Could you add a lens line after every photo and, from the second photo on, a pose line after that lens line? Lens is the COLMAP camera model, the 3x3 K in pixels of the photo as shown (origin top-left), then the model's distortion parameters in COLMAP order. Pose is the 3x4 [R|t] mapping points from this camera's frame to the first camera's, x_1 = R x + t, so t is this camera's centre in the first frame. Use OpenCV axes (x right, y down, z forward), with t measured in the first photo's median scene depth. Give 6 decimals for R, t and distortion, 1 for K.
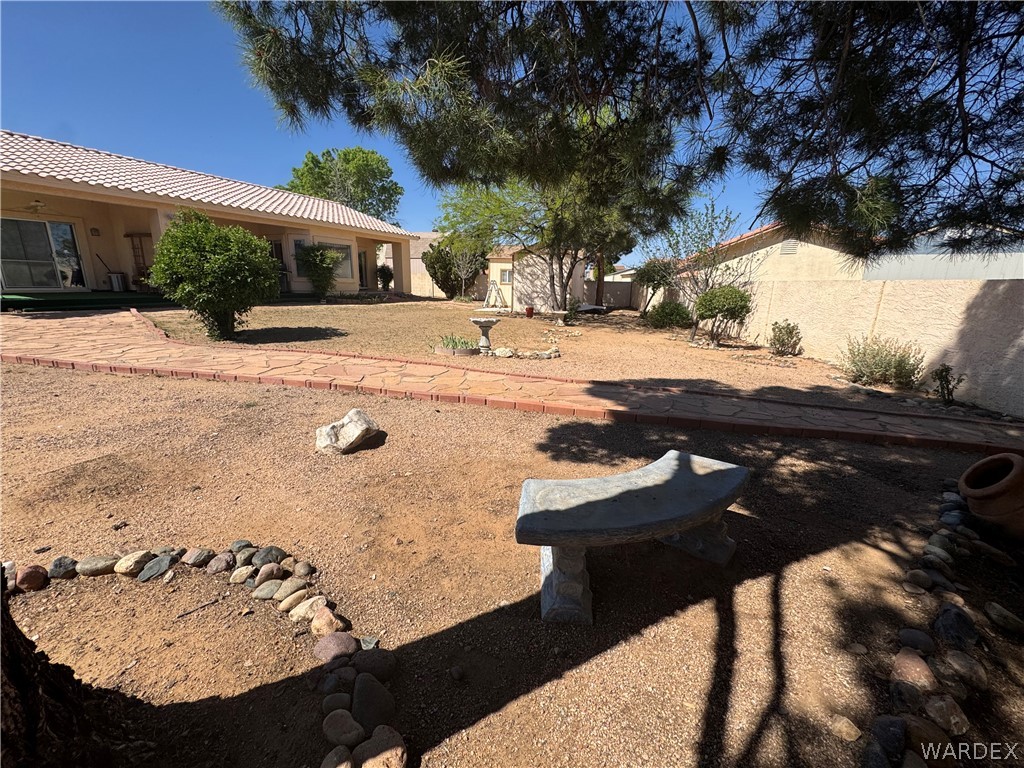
lens RADIAL K [[409.6, 0, 510.3], [0, 409.6, 386.4], [0, 0, 1]] dist [-0.003976, 0.000850]
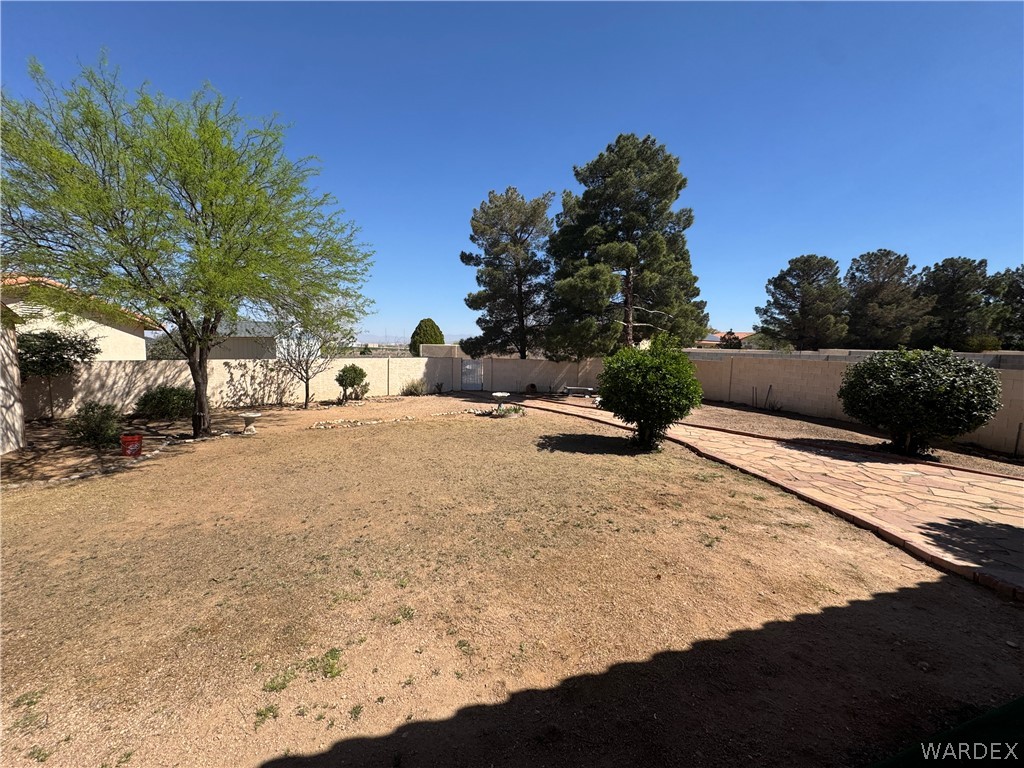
lens RADIAL K [[409.6, 0, 516.9], [0, 409.6, 382.0], [0, 0, 1]] dist [-0.003976, 0.000850]
pose [[-0.719876, -0.109193, 0.685460, -0.555595], [0.129648, 0.949015, 0.287335, -0.297532], [-0.681887, 0.295714, -0.669017, 0.892952]]
